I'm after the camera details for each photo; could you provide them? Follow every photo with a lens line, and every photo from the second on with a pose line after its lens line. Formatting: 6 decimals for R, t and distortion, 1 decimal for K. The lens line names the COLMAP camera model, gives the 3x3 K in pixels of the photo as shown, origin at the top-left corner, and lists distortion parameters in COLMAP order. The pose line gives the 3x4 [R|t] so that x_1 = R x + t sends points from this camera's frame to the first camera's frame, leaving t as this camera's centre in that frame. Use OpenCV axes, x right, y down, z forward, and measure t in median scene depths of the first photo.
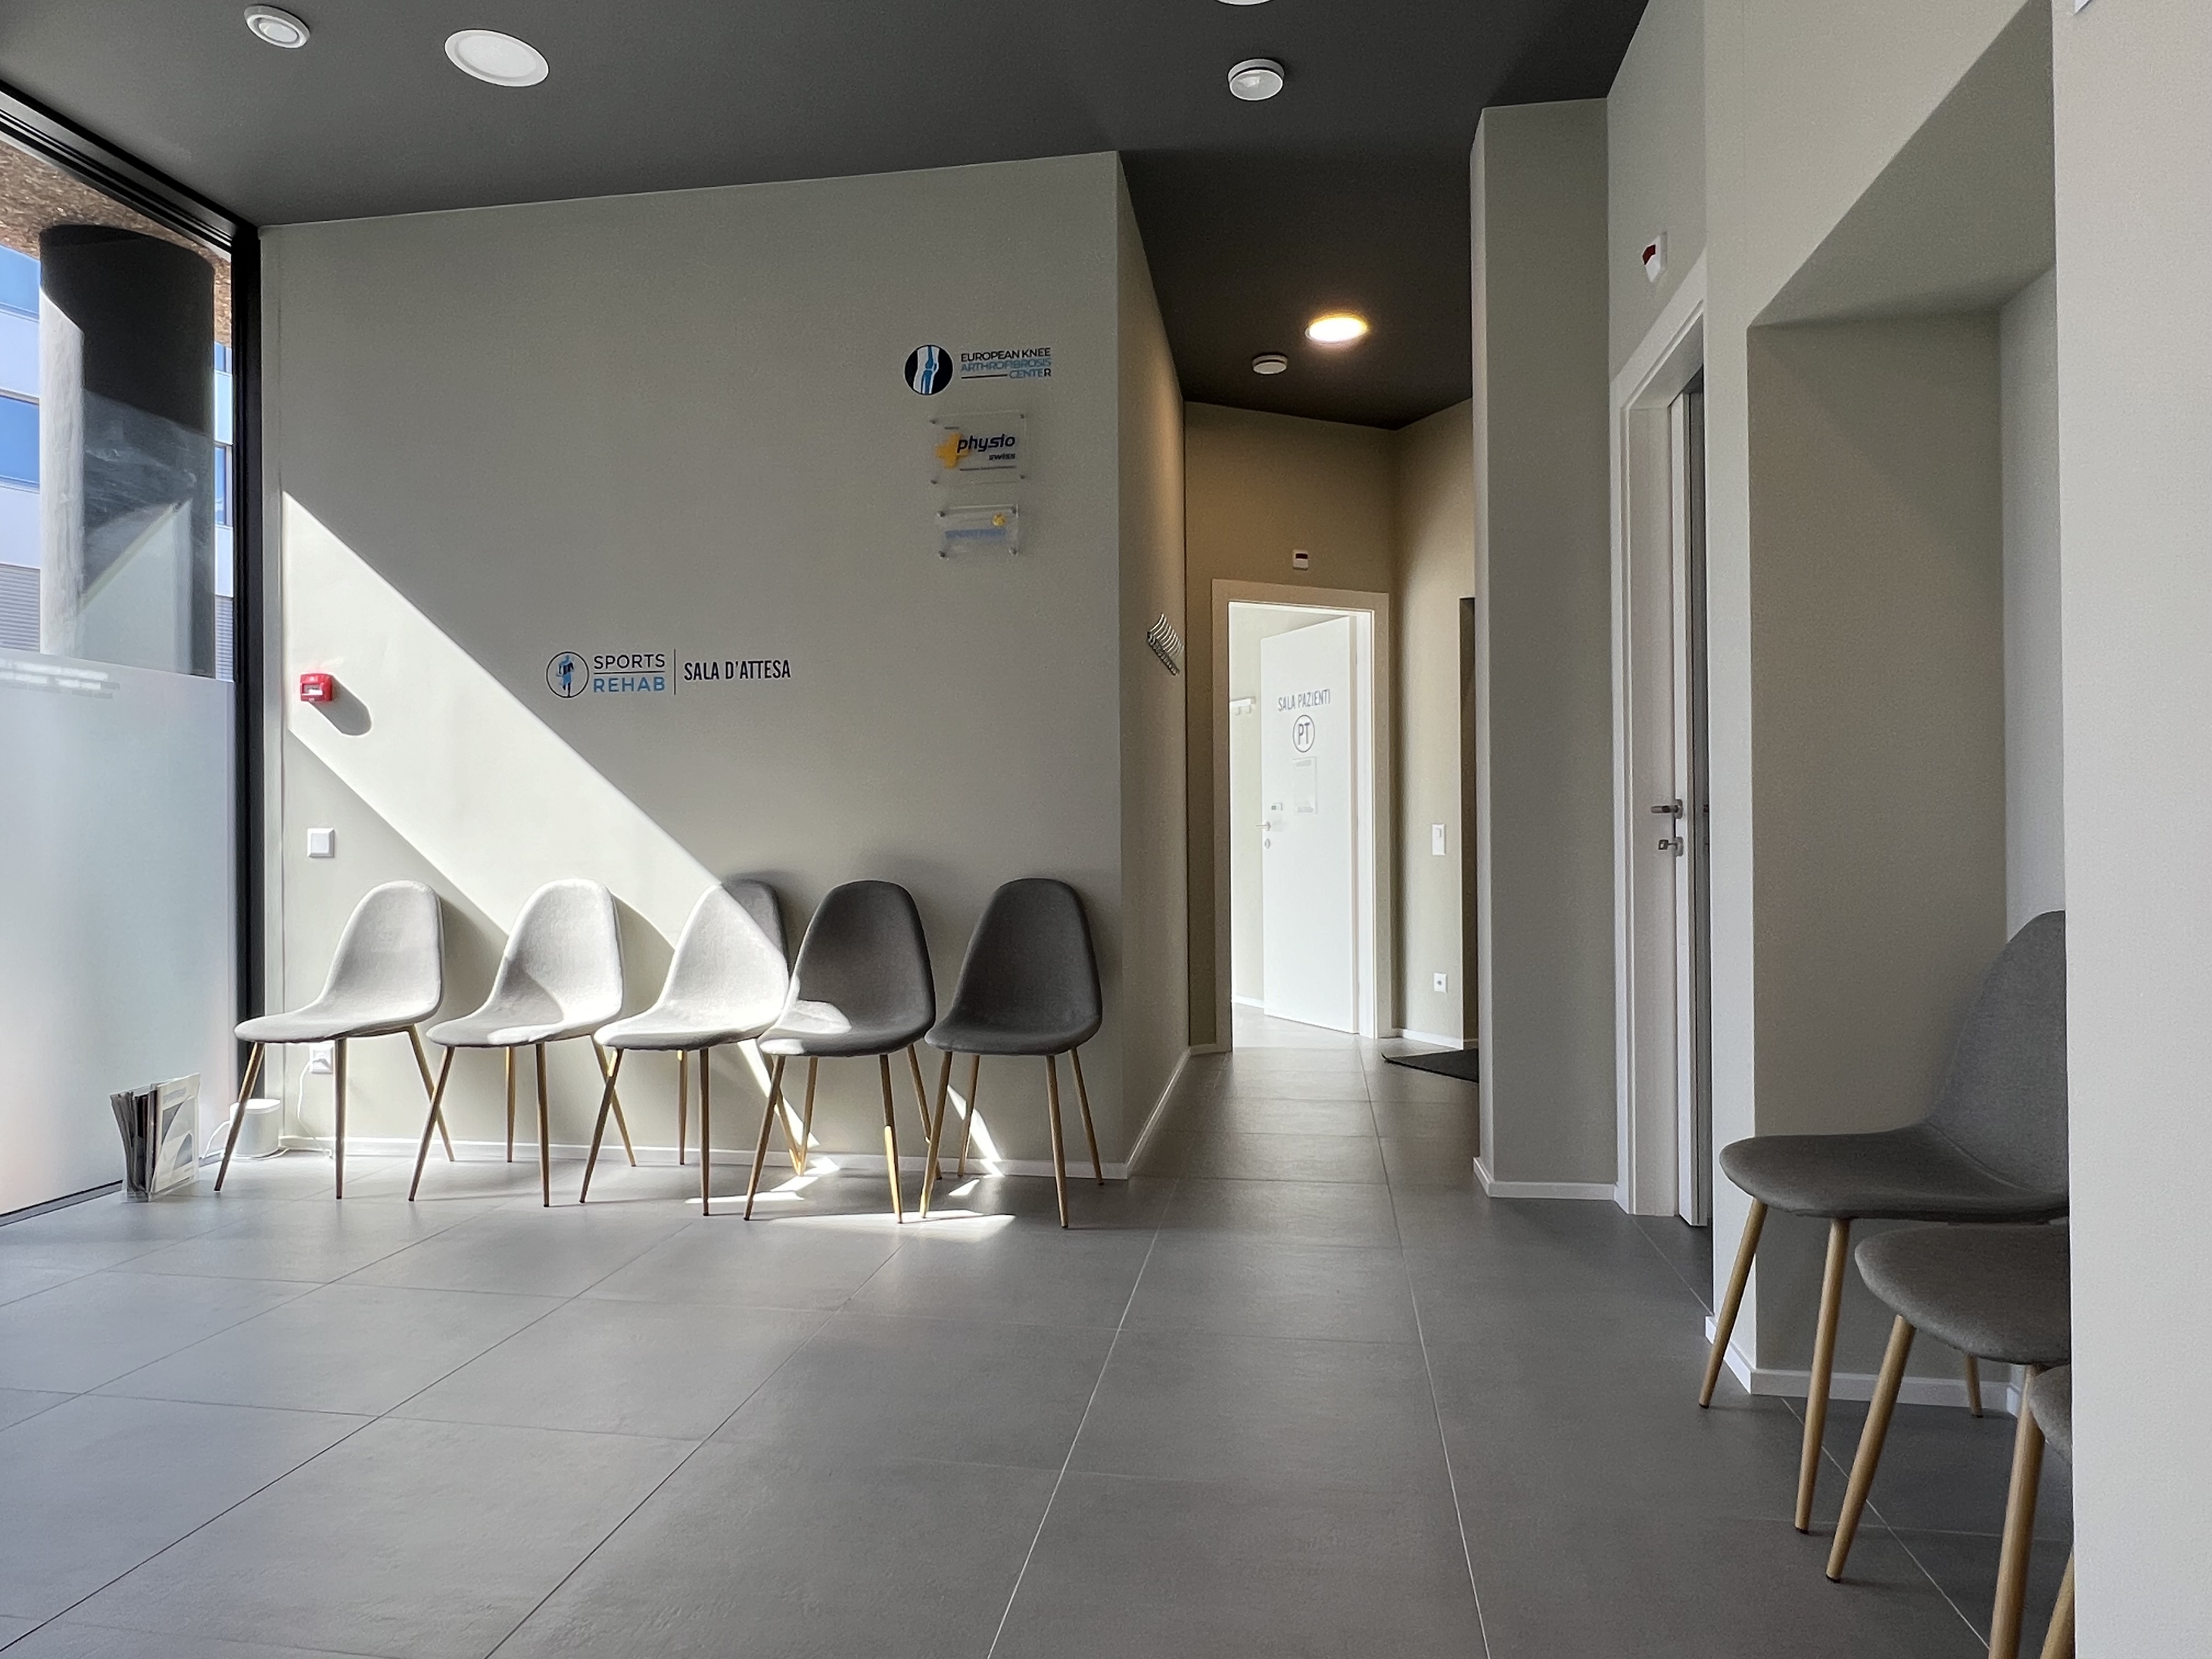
lens RADIAL K [[1314.3, 0, 1102.0], [0, 1314.3, 832.2], [0, 0, 1]] dist [0.000162, -0.003798]
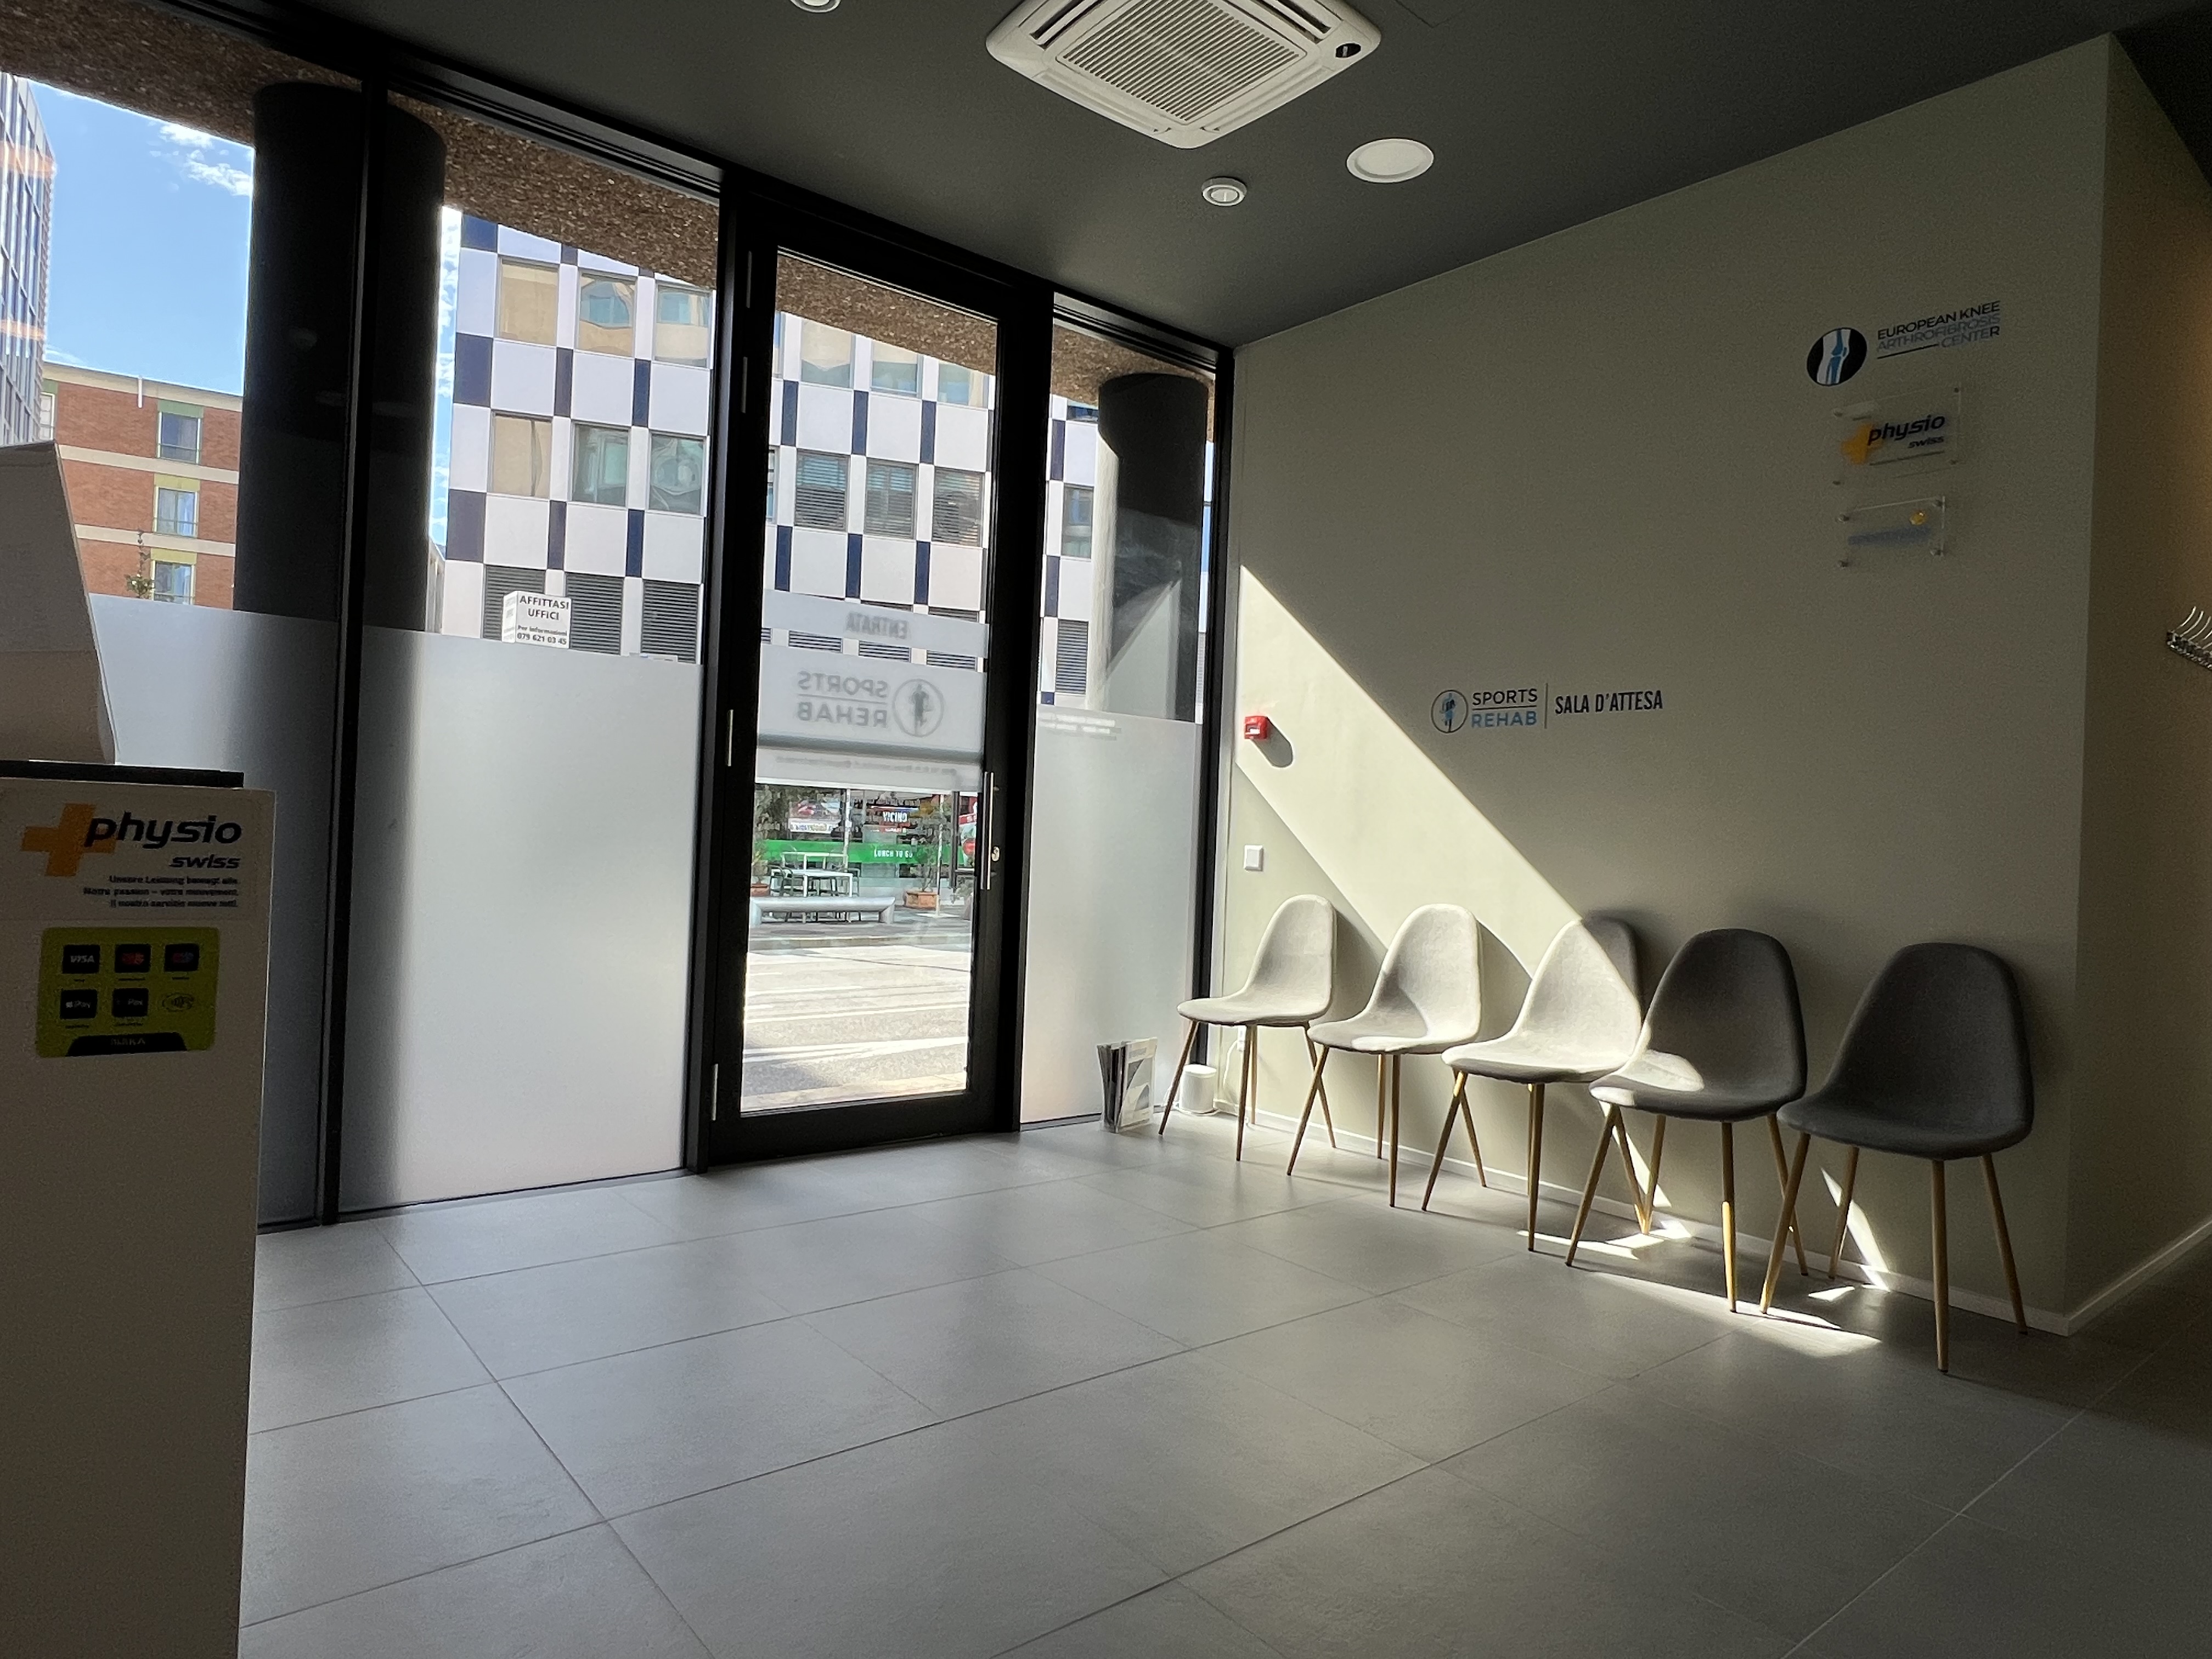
lens RADIAL K [[1314.3, 0, 1109.6], [0, 1314.3, 827.2], [0, 0, 1]] dist [0.000162, -0.003798]
pose [[0.749225, 0.032215, -0.661532, 0.097900], [-0.043267, 0.999063, -0.000351, -0.014496], [0.660901, 0.028885, 0.749917, 0.023971]]
